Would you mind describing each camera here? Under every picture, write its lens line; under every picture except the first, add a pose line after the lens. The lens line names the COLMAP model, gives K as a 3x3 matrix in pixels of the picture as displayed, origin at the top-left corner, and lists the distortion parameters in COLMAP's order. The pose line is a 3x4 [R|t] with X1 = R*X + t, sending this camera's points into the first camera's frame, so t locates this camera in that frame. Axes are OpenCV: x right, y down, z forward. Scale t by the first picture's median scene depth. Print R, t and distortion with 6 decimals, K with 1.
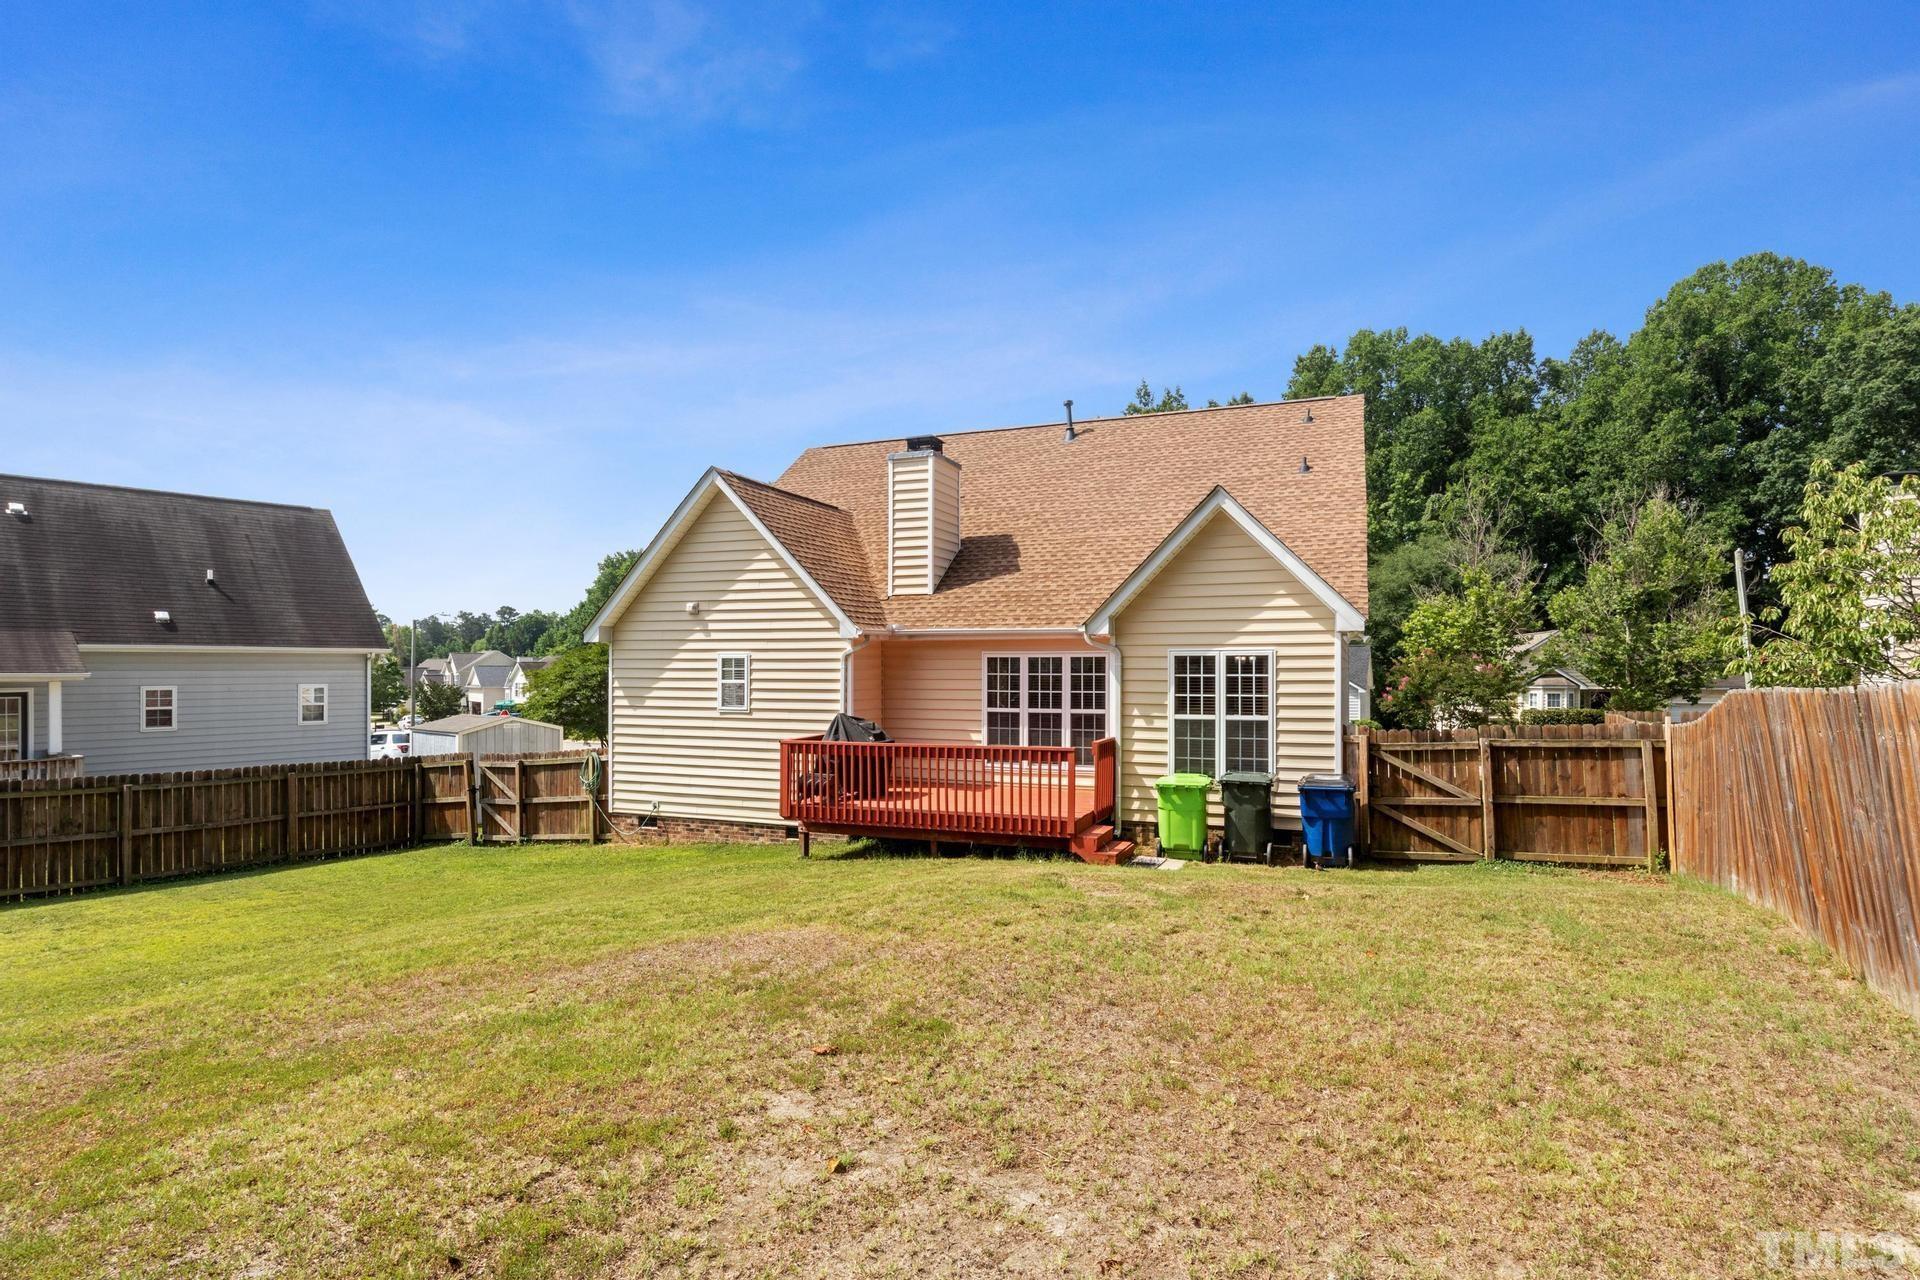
lens RADIAL K [[972.8, 0, 961.0], [0, 972.8, 642.1], [0, 0, 1]] dist [0.001625, -0.003464]
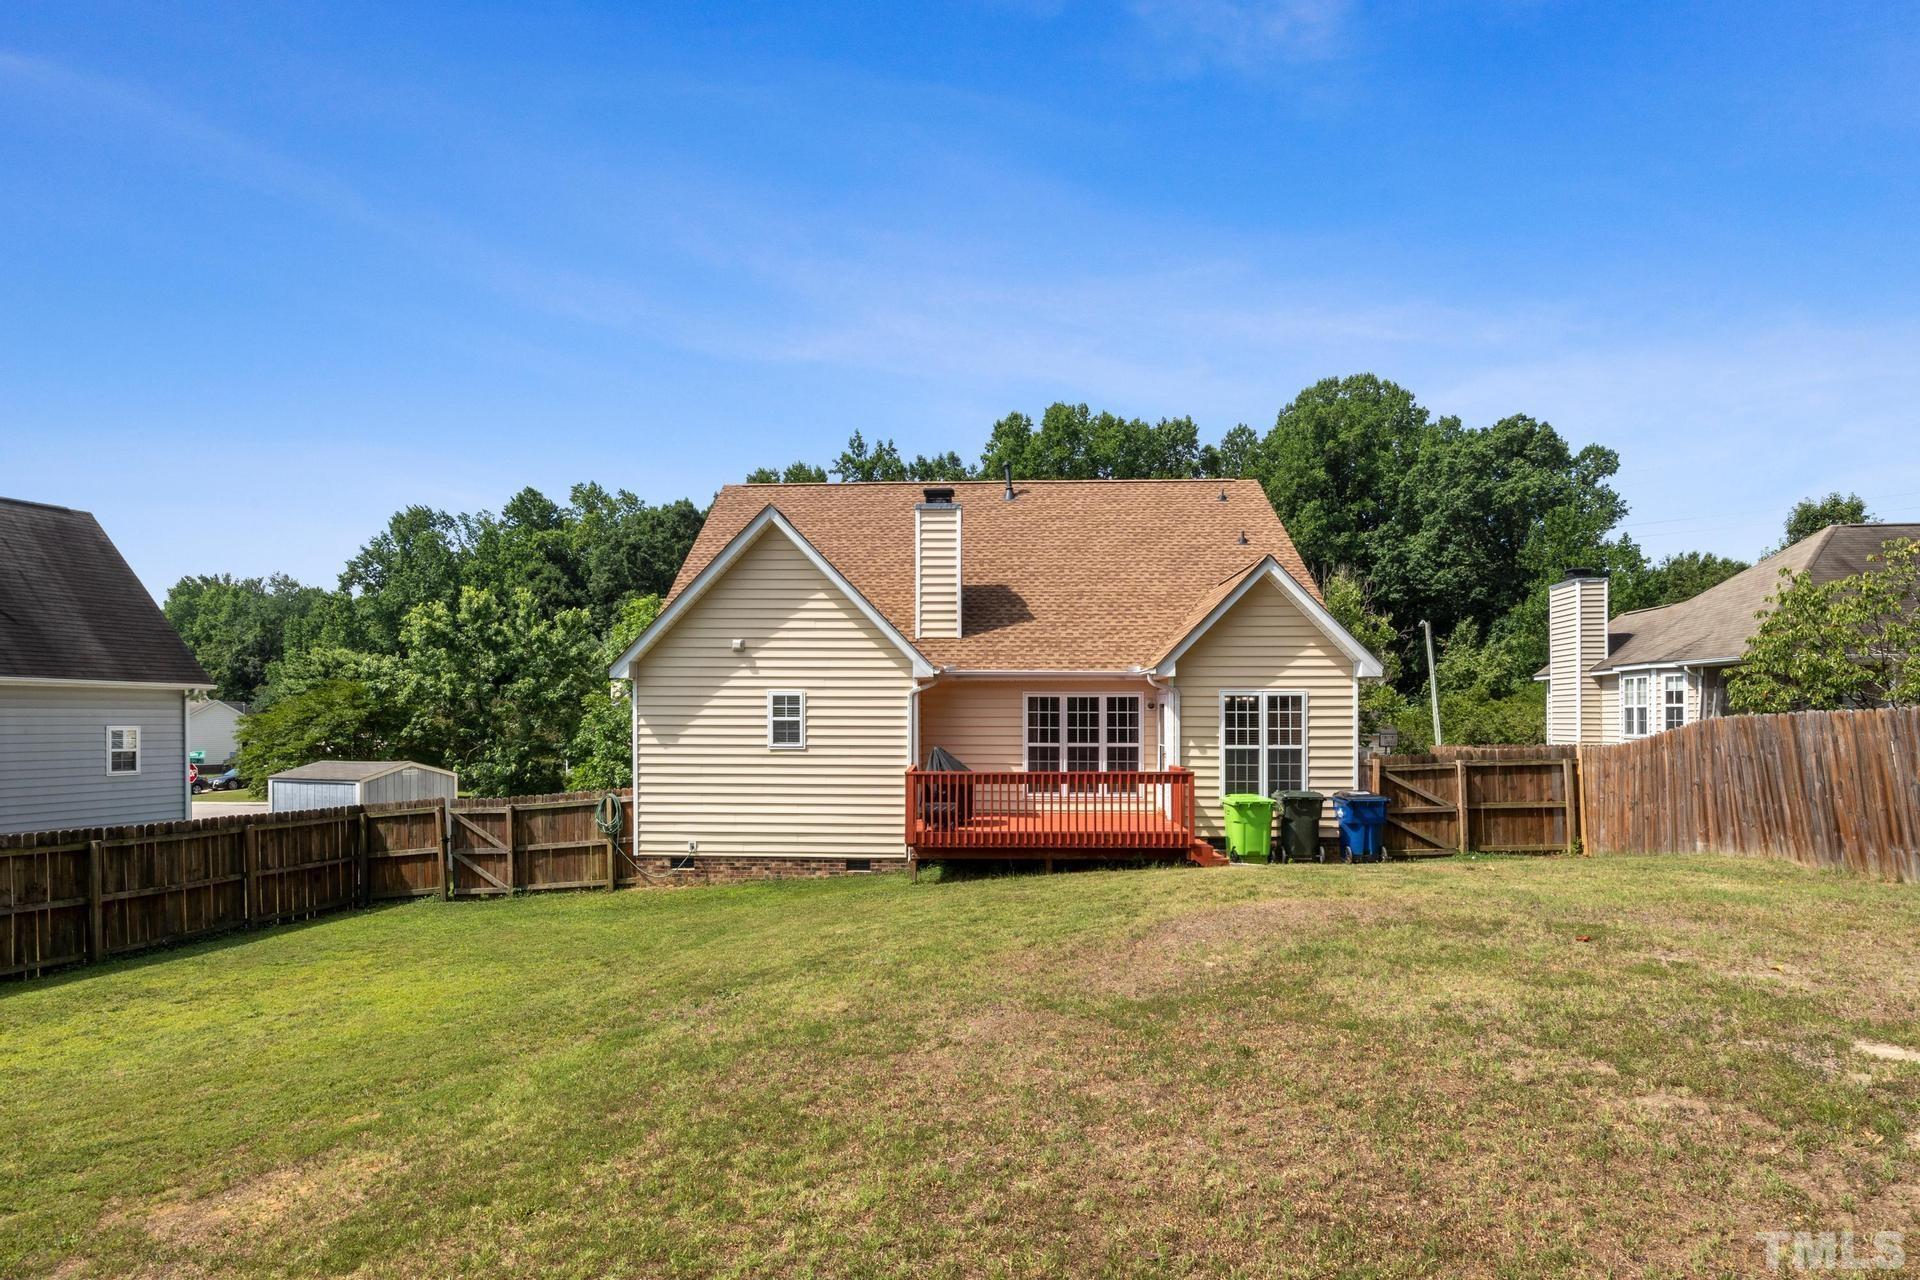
lens RADIAL K [[972.8, 0, 1012.6], [0, 972.8, 688.7], [0, 0, 1]] dist [0.001625, -0.003464]
pose [[0.945036, 0.011658, 0.326758, -0.348574], [-0.010700, 0.999932, -0.004729, 0.011753], [-0.326790, 0.000973, 0.945096, -0.031814]]
